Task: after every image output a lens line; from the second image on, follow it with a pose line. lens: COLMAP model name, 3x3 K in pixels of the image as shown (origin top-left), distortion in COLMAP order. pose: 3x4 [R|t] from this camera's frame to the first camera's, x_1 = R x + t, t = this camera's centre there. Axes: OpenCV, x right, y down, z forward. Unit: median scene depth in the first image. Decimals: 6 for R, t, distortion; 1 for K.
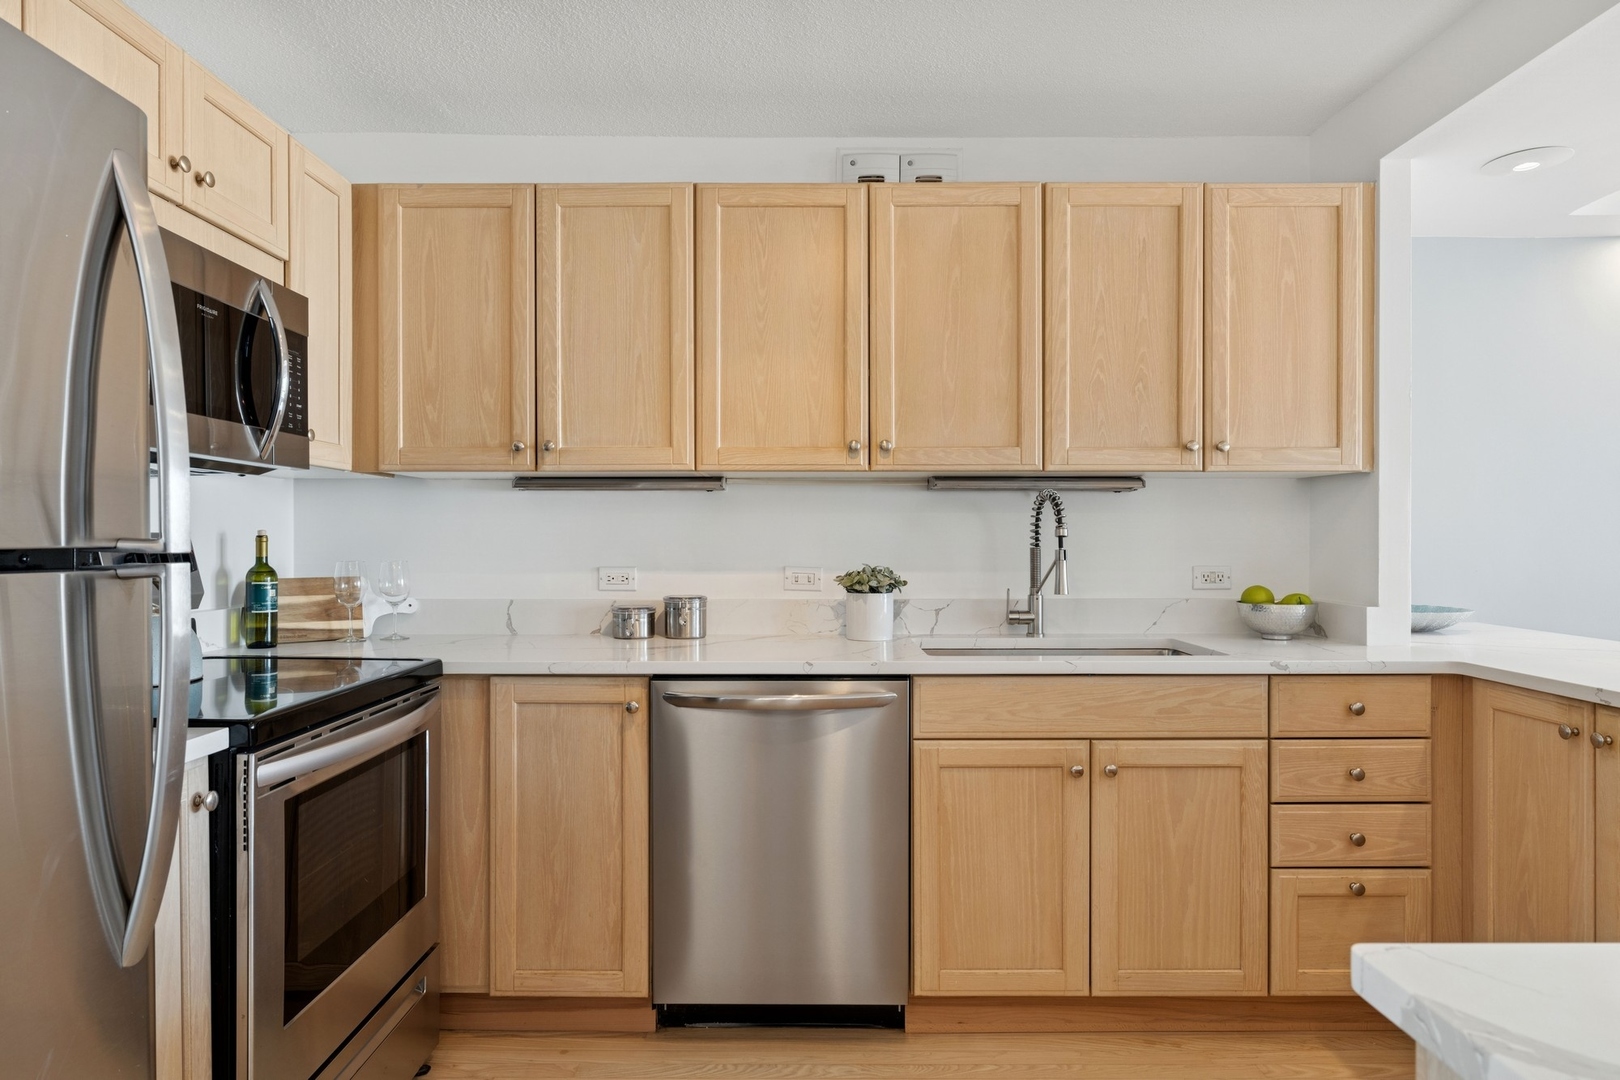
lens RADIAL K [[959.2, 0, 810.0], [0, 959.2, 540.0], [0, 0, 1]] dist [-0.002586, 0.000665]
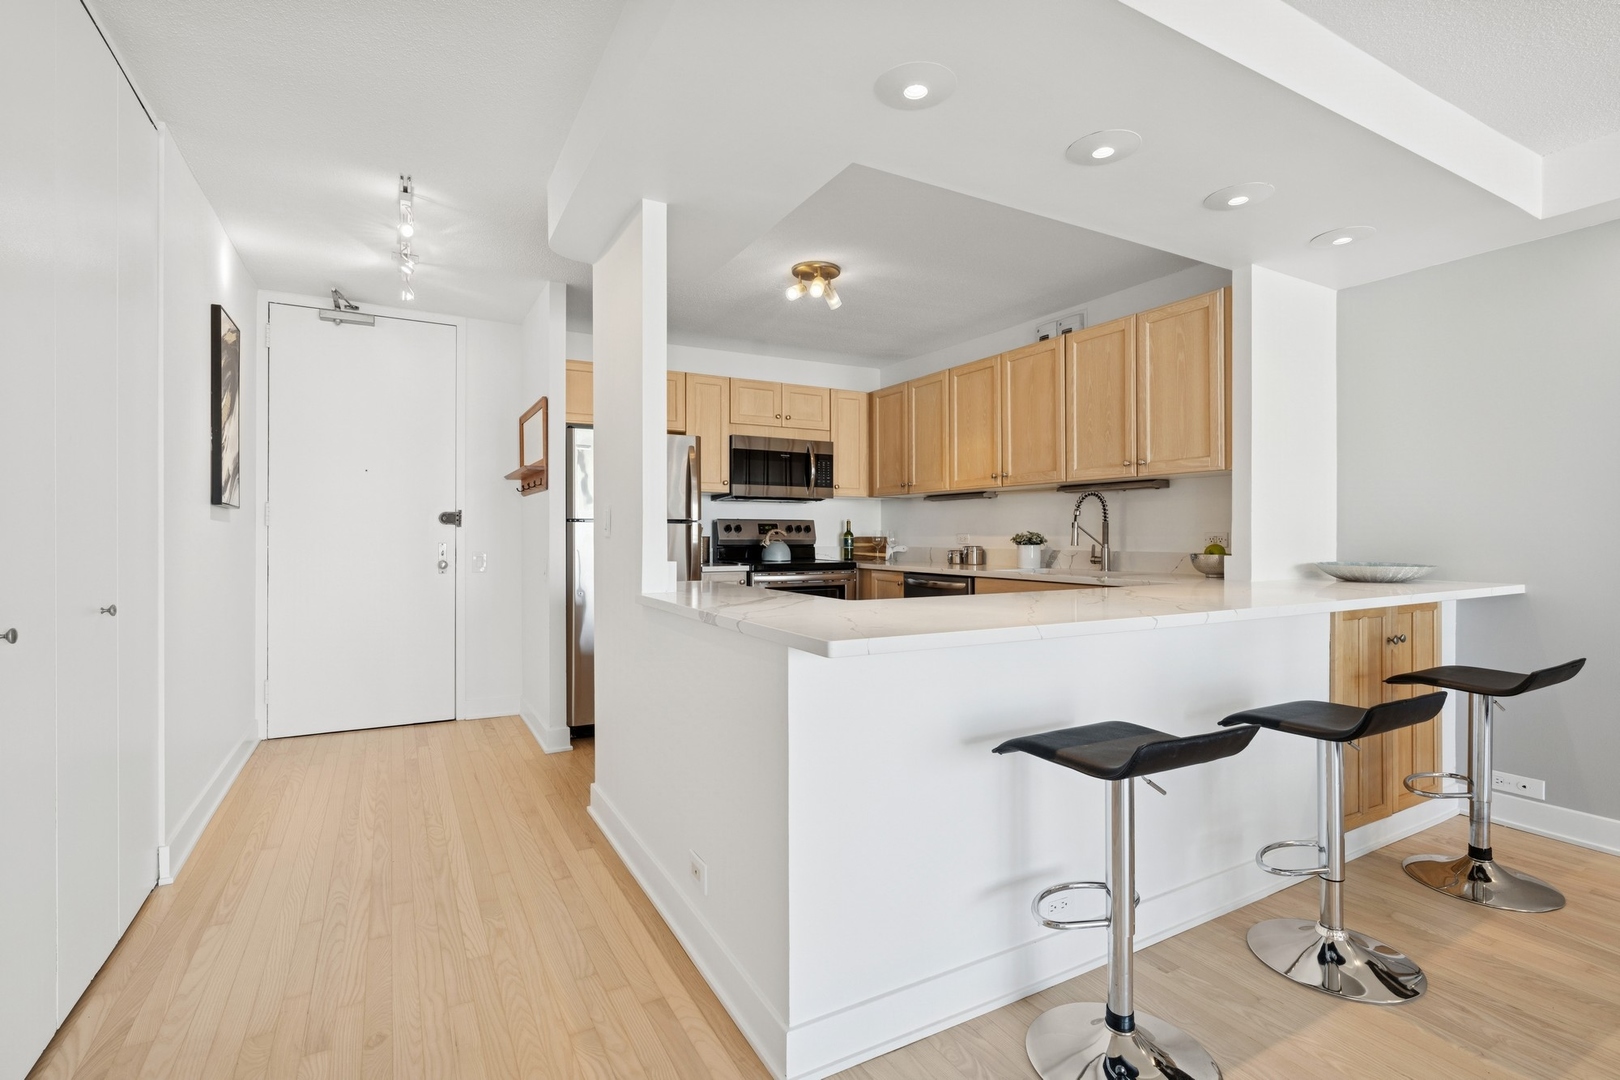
lens RADIAL K [[750.0, 0, 804.5], [0, 750.0, 530.0], [0, 0, 1]] dist [-0.007427, 0.000150]
pose [[0.488177, -0.005402, -0.872728, 1.310735], [-0.005741, 0.999939, -0.009401, 0.043245], [0.872726, 0.009600, 0.488116, -0.206509]]
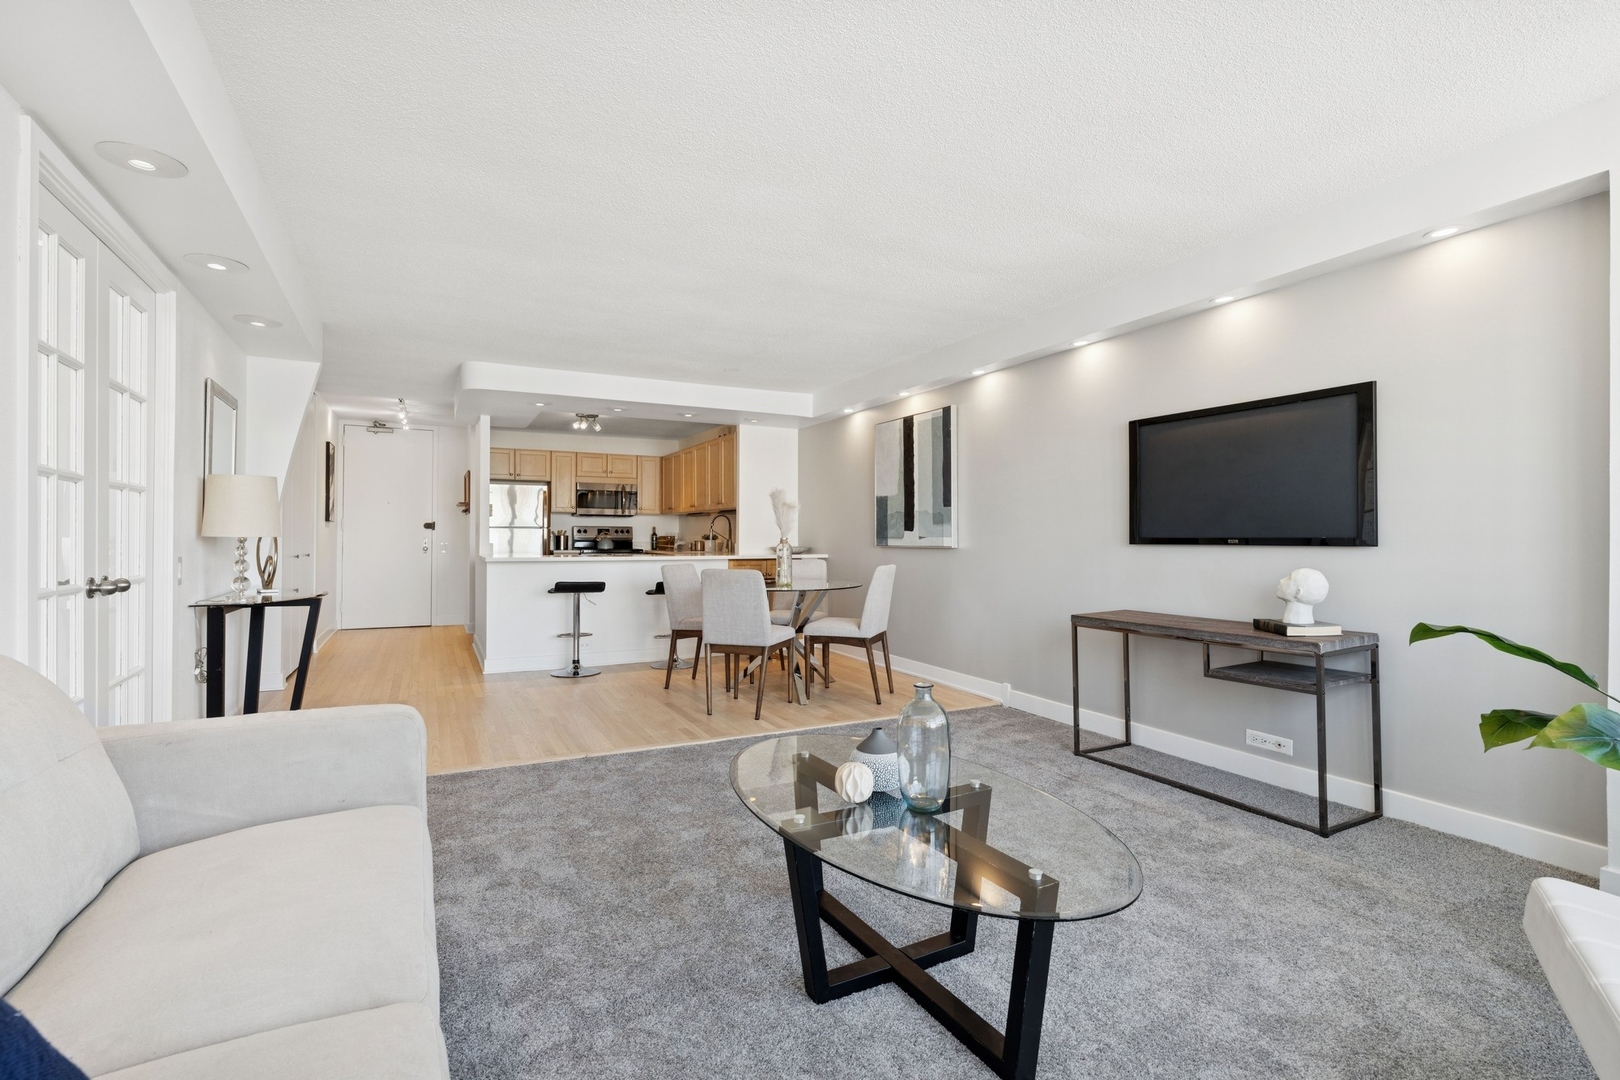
lens RADIAL K [[743.7, 0, 805.6], [0, 743.7, 537.4], [0, 0, 1]] dist [-0.003948, 0.000693]
pose [[0.458801, 0.000288, -0.888539, 2.892587], [-0.007946, 0.999961, -0.003779, 0.054890], [0.888503, 0.008794, 0.458786, -0.131038]]
